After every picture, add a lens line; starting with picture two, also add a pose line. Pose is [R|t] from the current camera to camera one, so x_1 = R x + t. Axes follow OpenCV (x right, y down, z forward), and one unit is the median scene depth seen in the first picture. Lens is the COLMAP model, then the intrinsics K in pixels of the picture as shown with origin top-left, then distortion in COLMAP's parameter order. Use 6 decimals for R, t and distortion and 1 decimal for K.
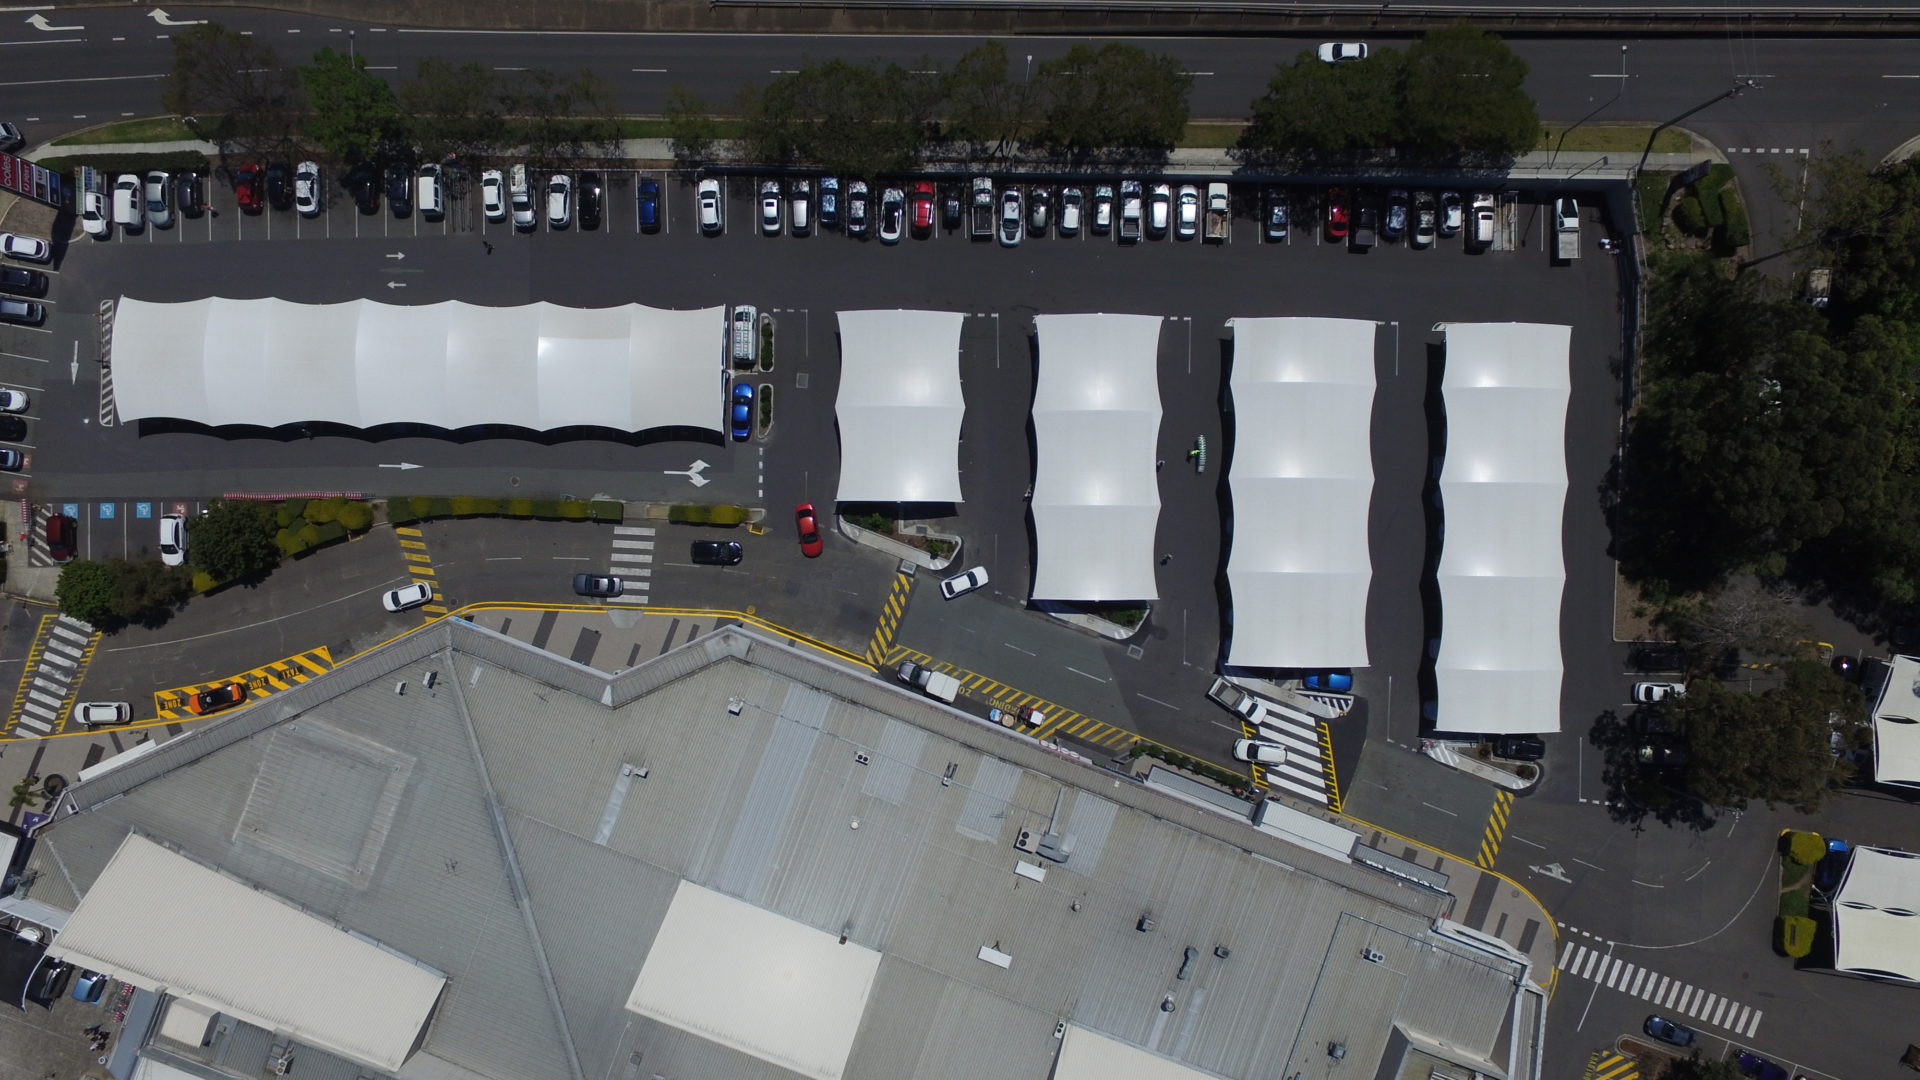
lens RADIAL K [[1122.8, 0, 959.2], [0, 1122.8, 541.6], [0, 0, 1]] dist [0.000070, 0.001931]
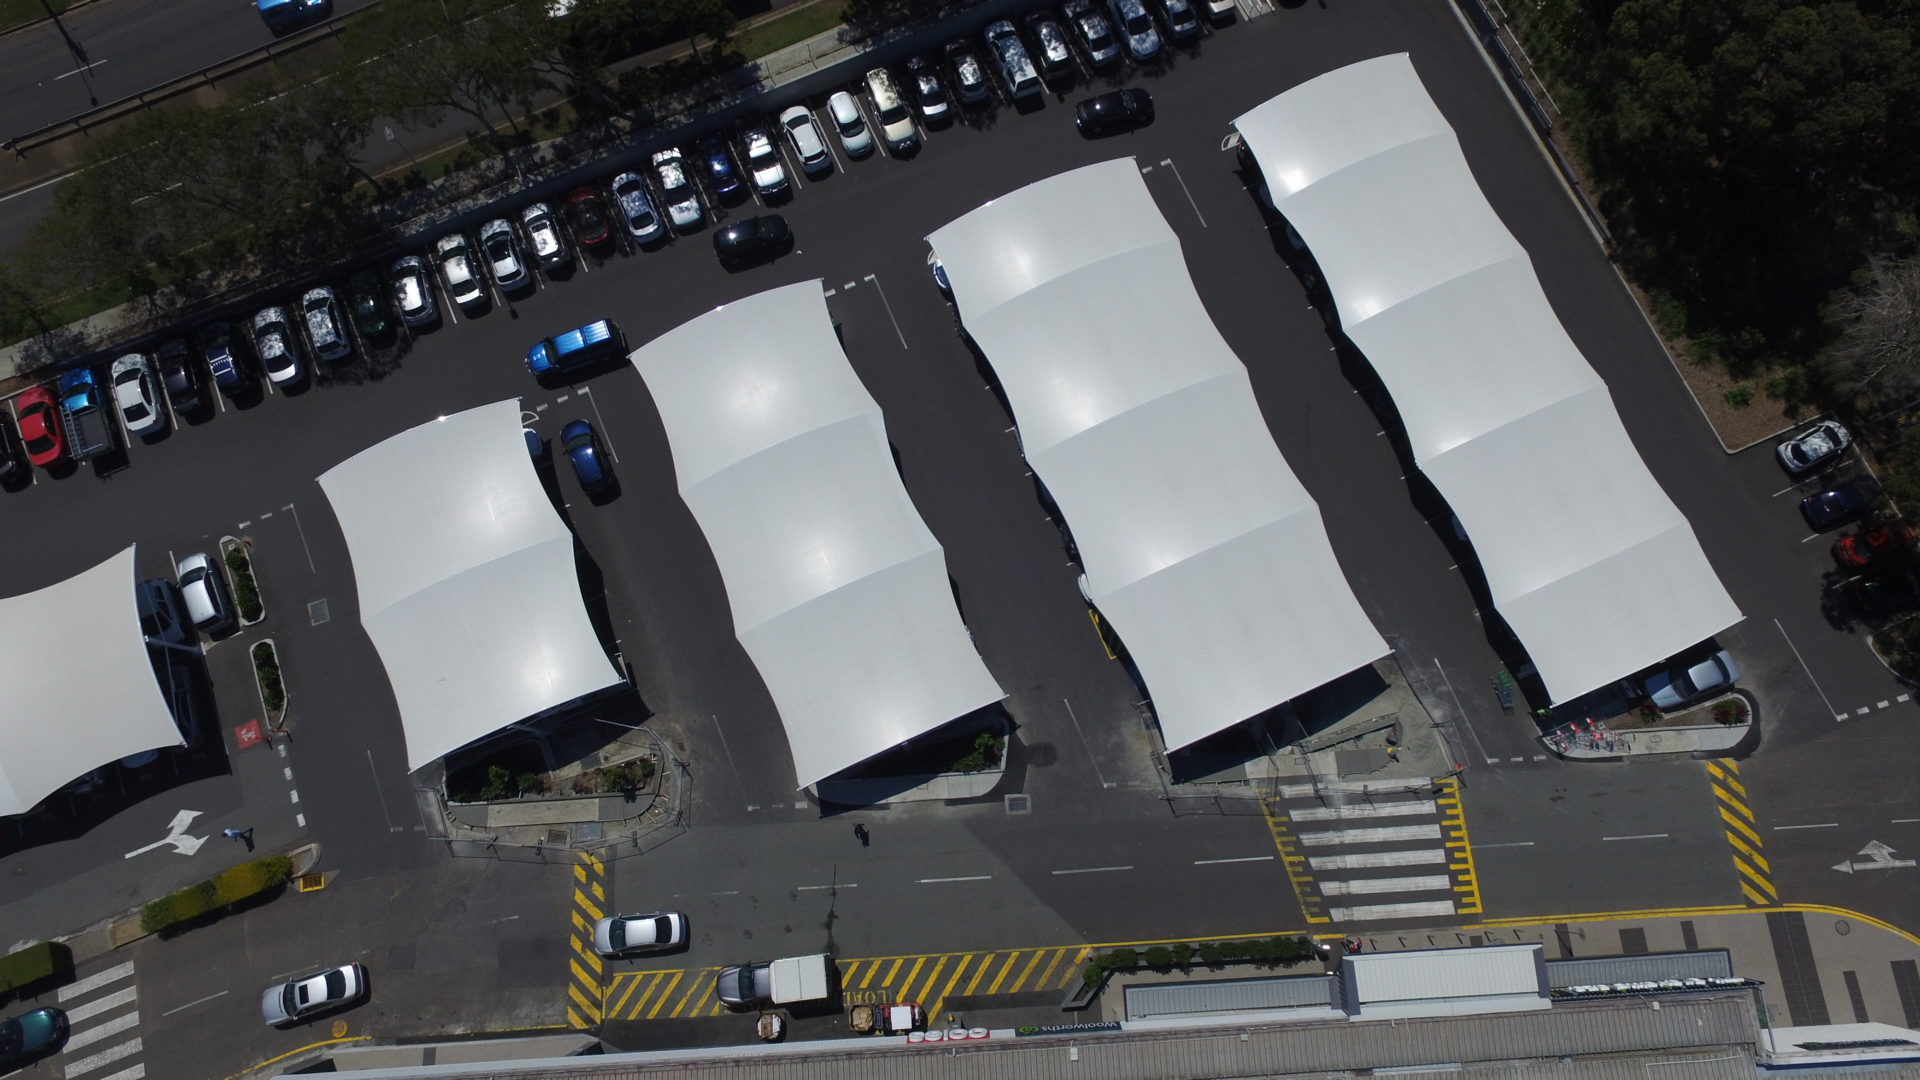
lens RADIAL K [[1122.8, 0, 962.5], [0, 1122.8, 539.6], [0, 0, 1]] dist [0.000070, 0.001931]
pose [[0.912655, -0.397840, 0.093722, 0.133686], [0.408551, 0.881150, -0.238036, 0.105928], [0.012117, 0.255535, 0.966724, 0.426208]]
